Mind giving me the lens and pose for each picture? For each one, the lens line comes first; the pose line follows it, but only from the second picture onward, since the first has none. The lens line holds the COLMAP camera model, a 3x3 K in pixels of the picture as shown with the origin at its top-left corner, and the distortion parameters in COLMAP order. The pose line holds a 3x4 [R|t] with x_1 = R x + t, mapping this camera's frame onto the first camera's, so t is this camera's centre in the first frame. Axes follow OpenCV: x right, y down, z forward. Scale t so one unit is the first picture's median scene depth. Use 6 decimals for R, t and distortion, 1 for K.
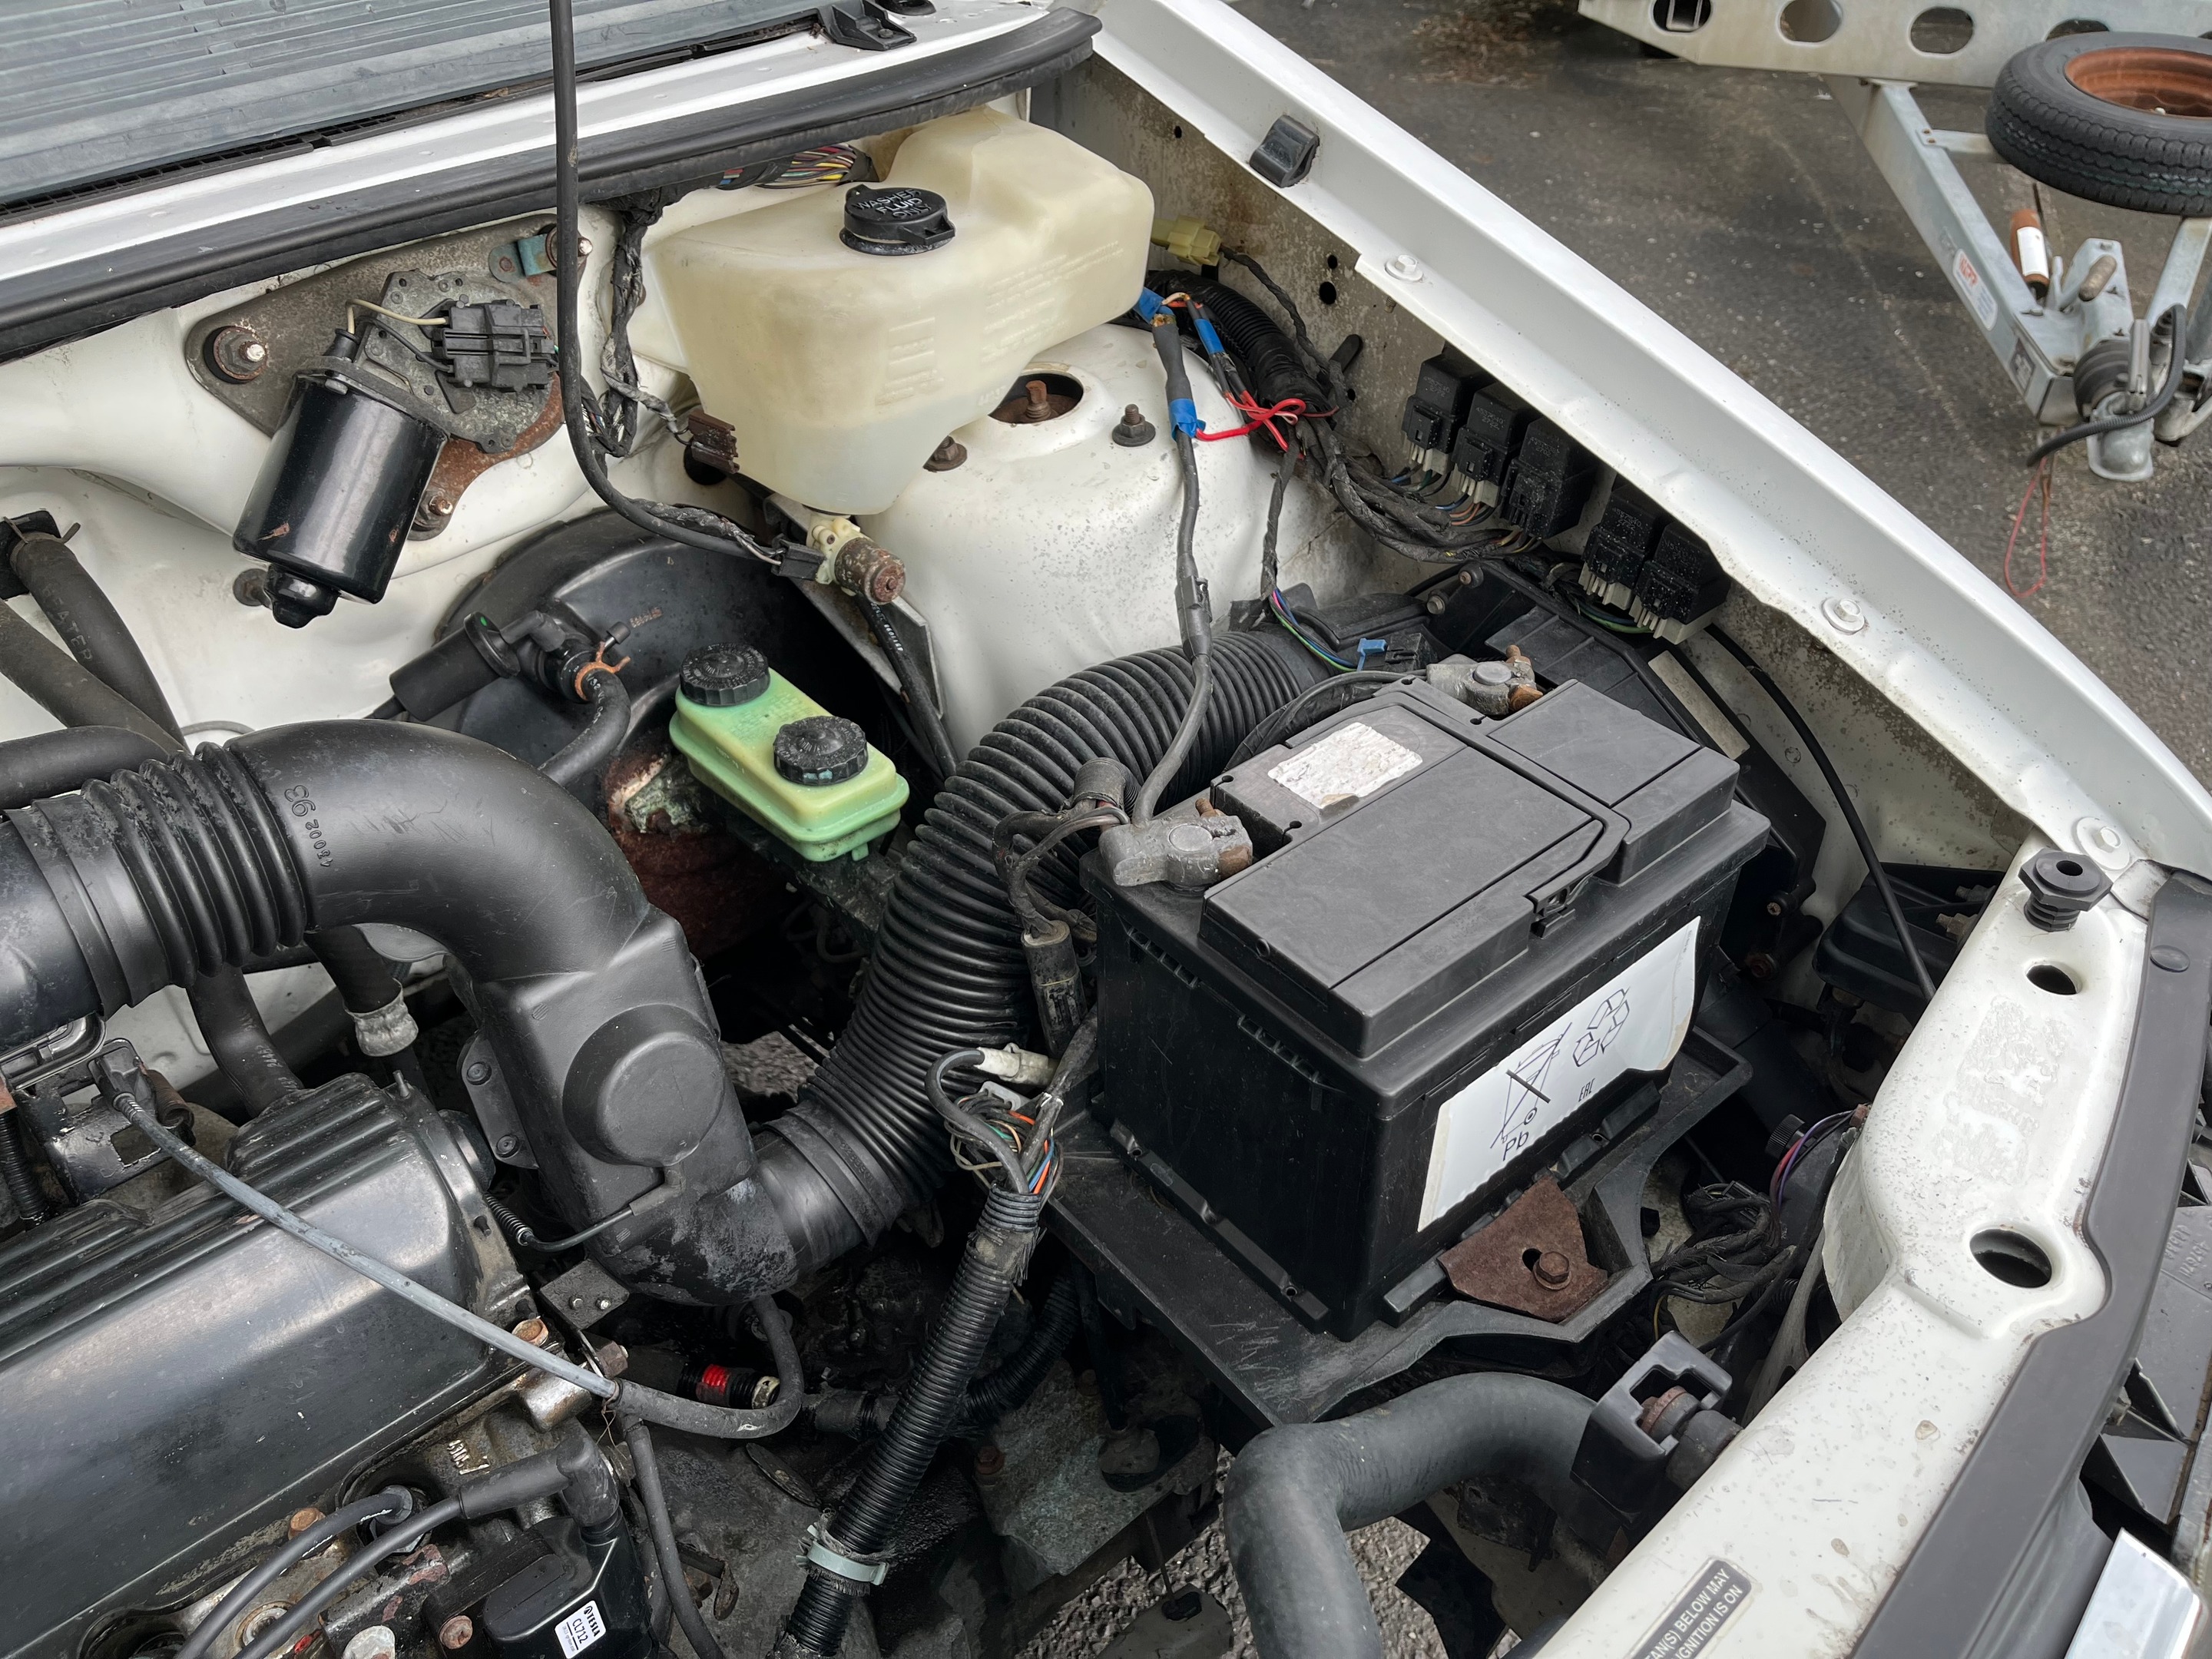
lens RADIAL K [[1682.2, 0, 1099.7], [0, 1682.2, 837.3], [0, 0, 1]] dist [0.067722, -0.092586]
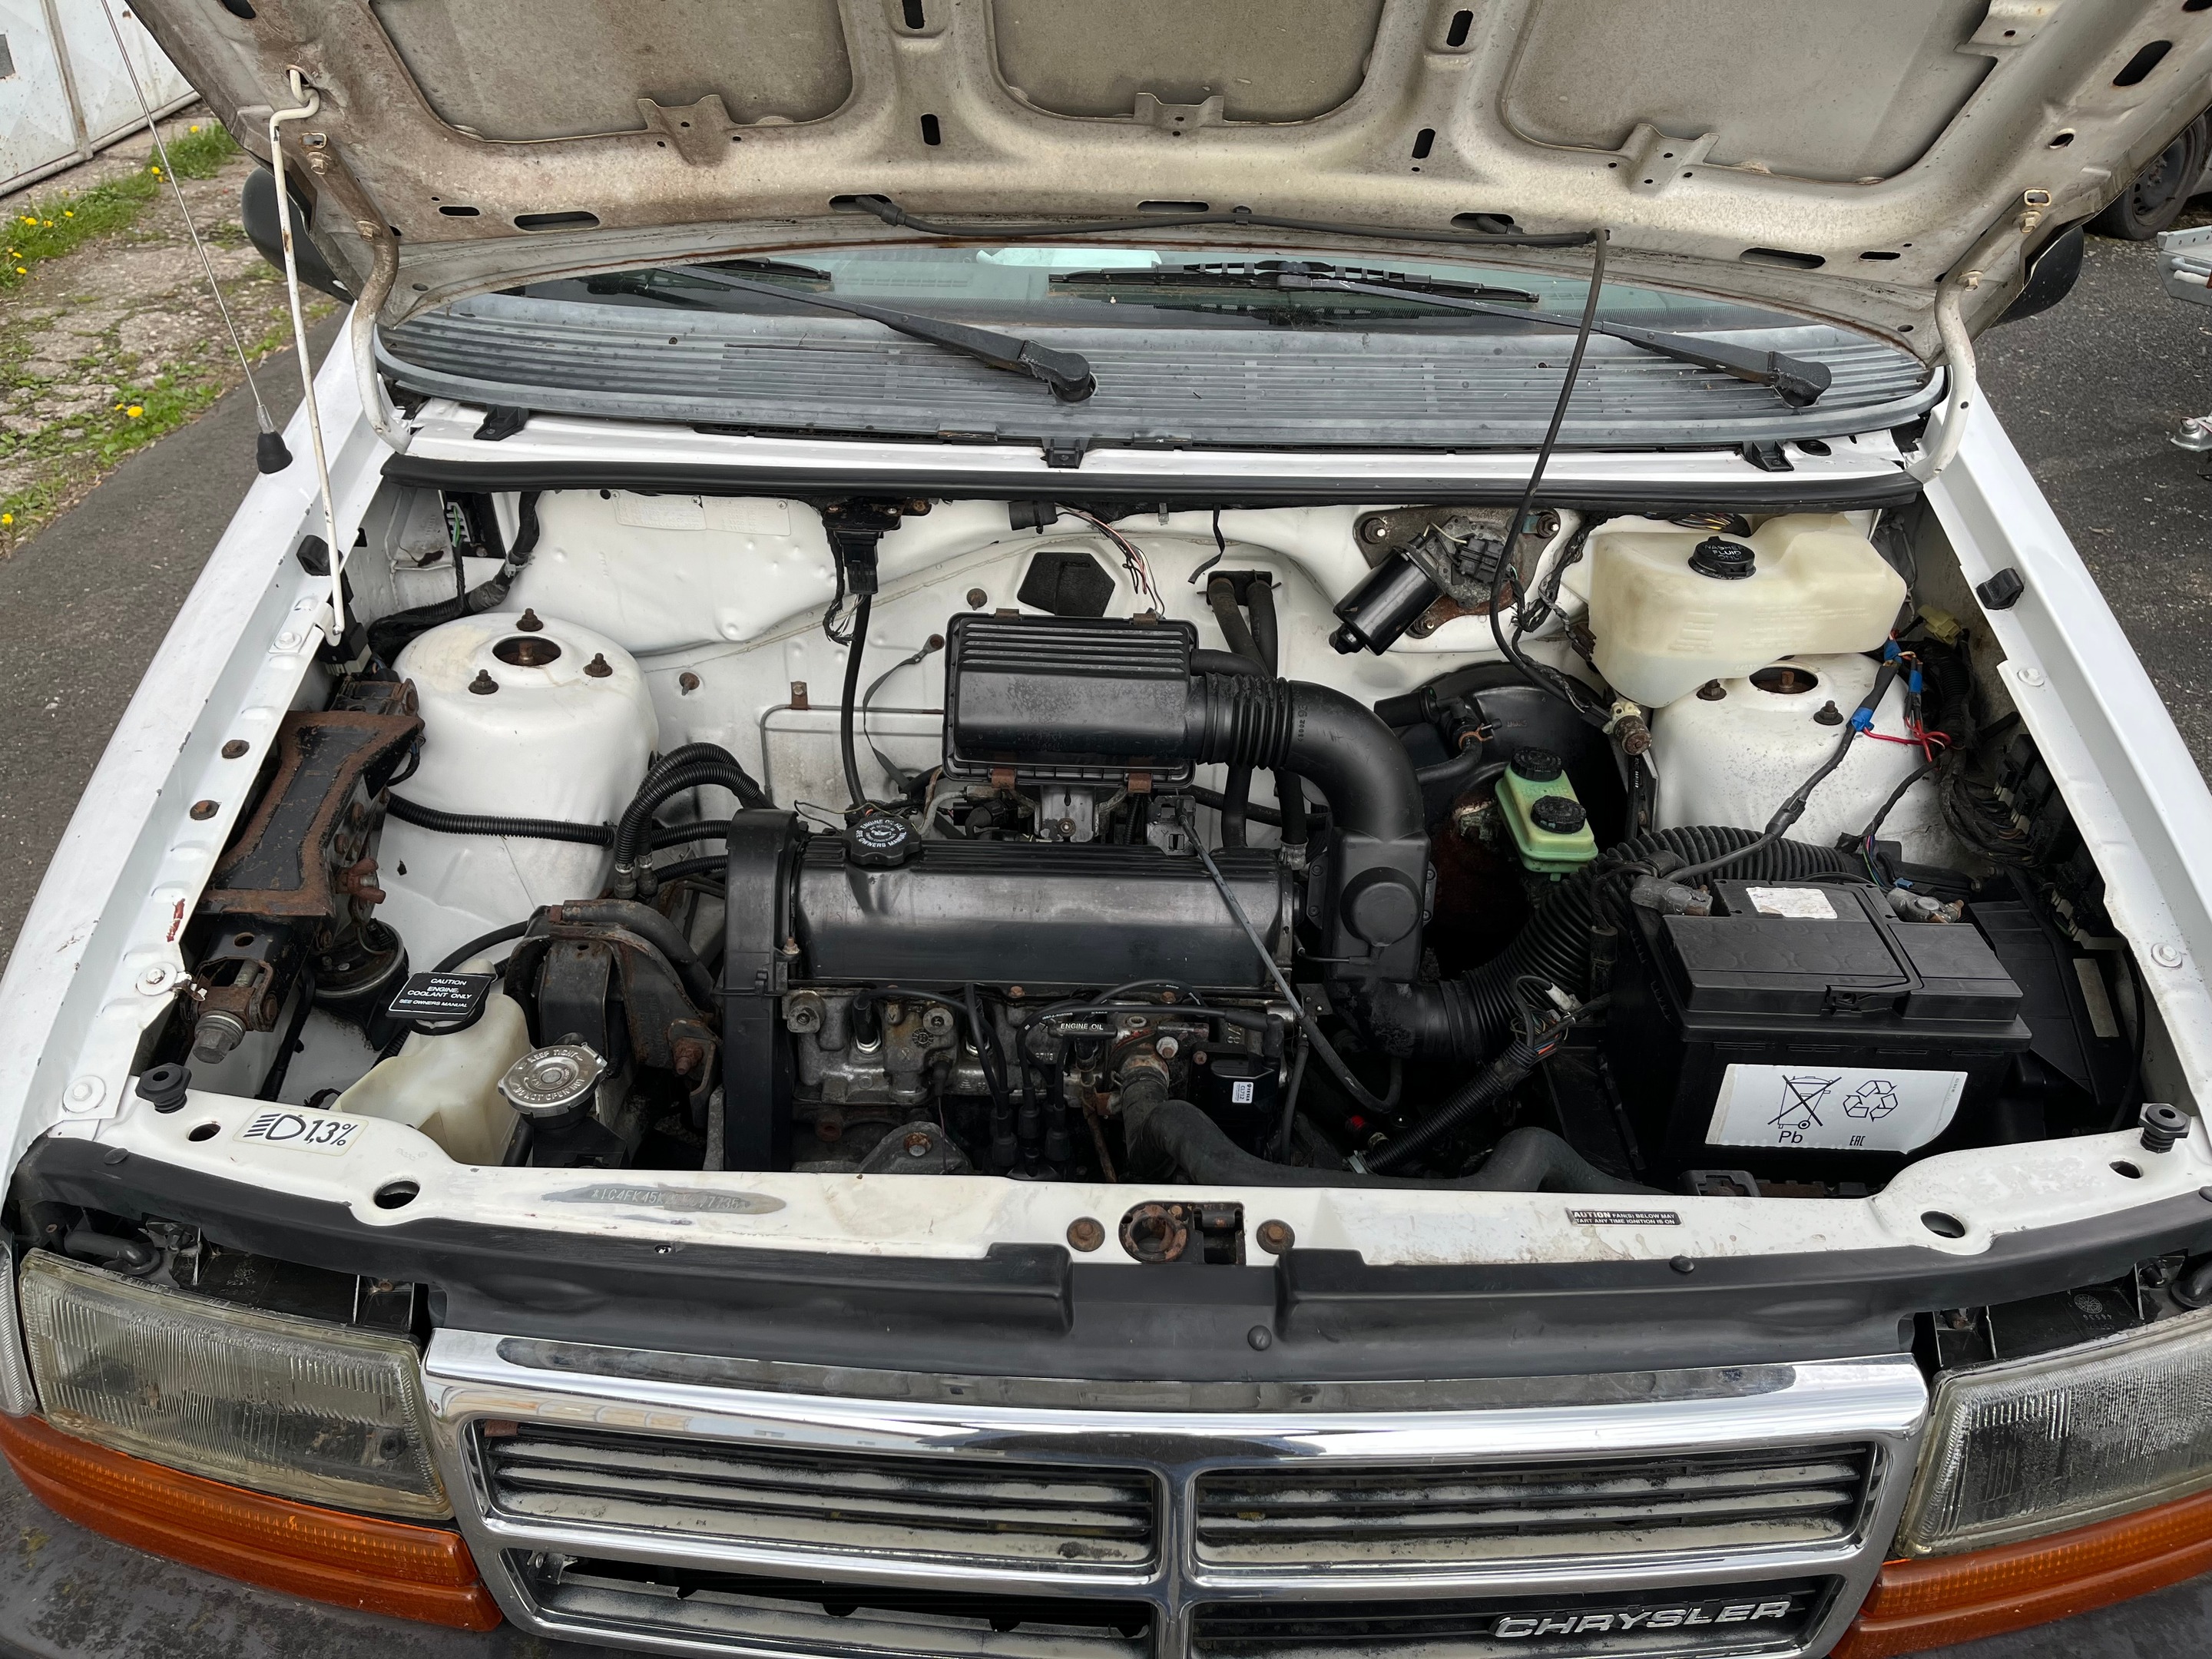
lens RADIAL K [[1682.2, 0, 1099.7], [0, 1682.2, 837.3], [0, 0, 1]] dist [0.067722, -0.092586]
pose [[0.748158, 0.371457, -0.549799, 0.528989], [-0.438405, 0.898715, 0.010618, 0.187045], [0.498057, 0.233091, 0.835229, -0.832334]]
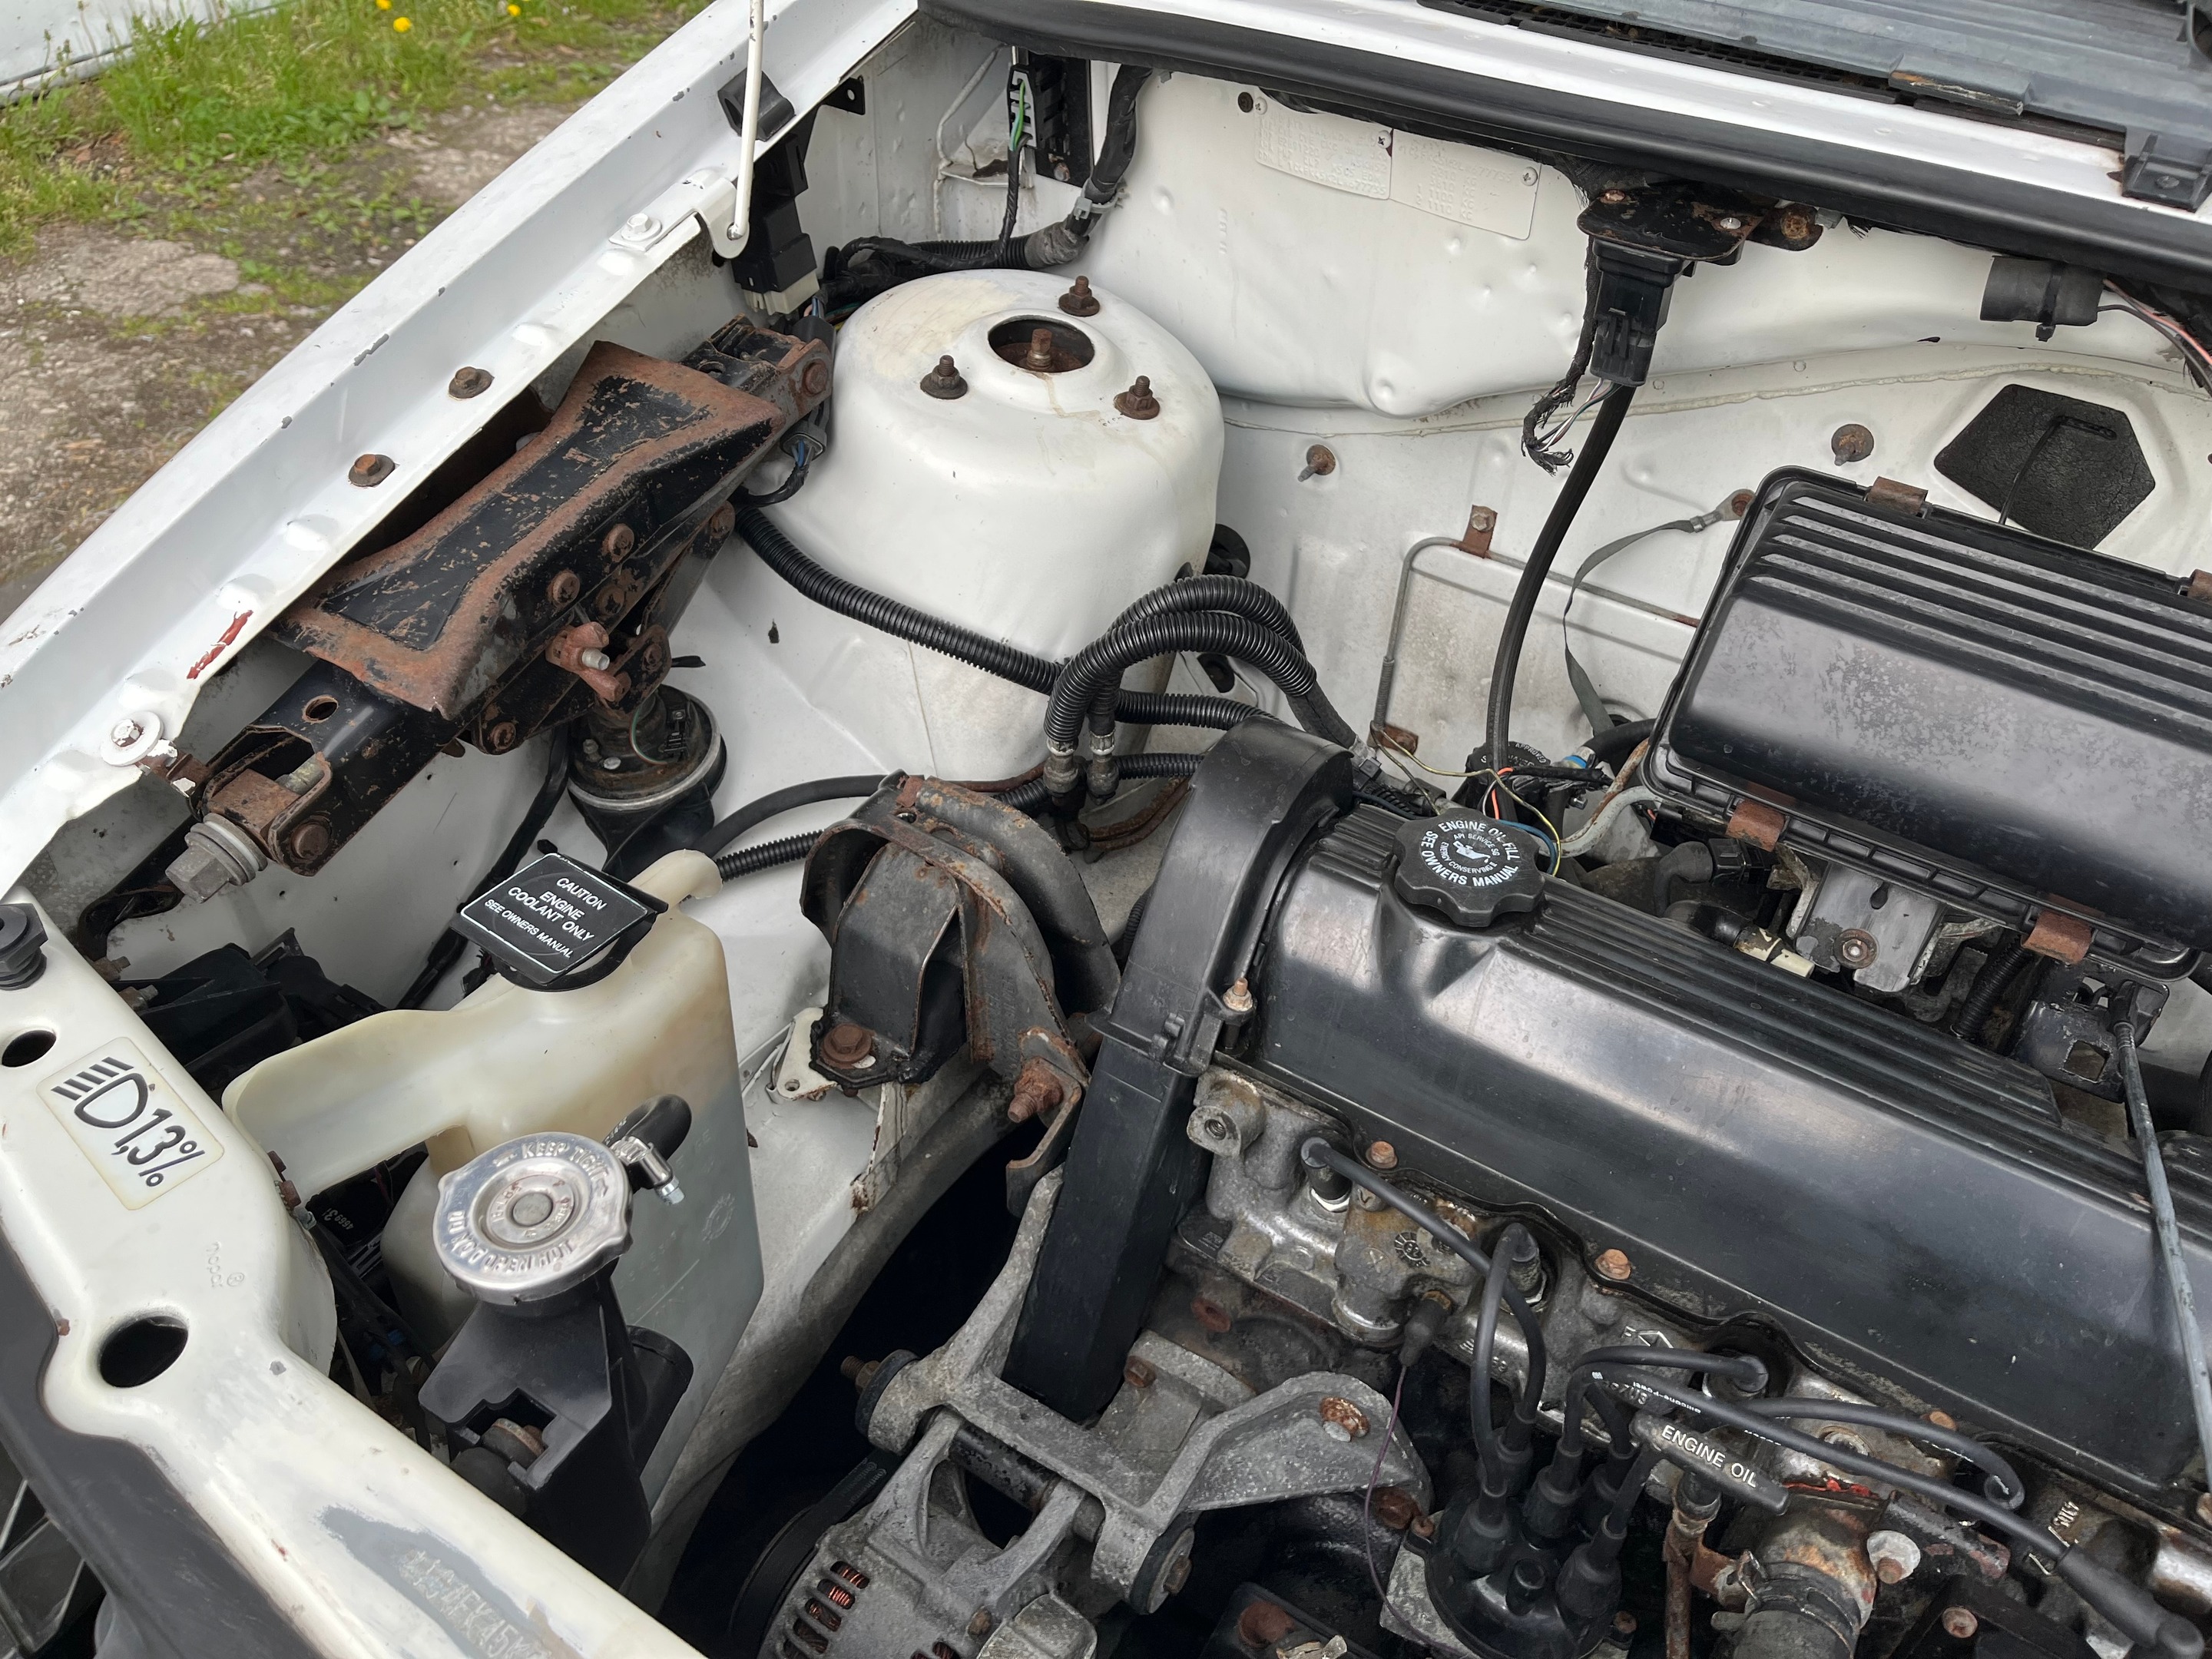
lens RADIAL K [[1682.2, 0, 1099.7], [0, 1682.2, 837.3], [0, 0, 1]] dist [0.067722, -0.092586]
pose [[0.289753, 0.637724, -0.713688, -0.084620], [-0.629564, 0.688645, 0.359748, 0.087405], [0.720897, 0.345074, 0.601025, -0.099617]]
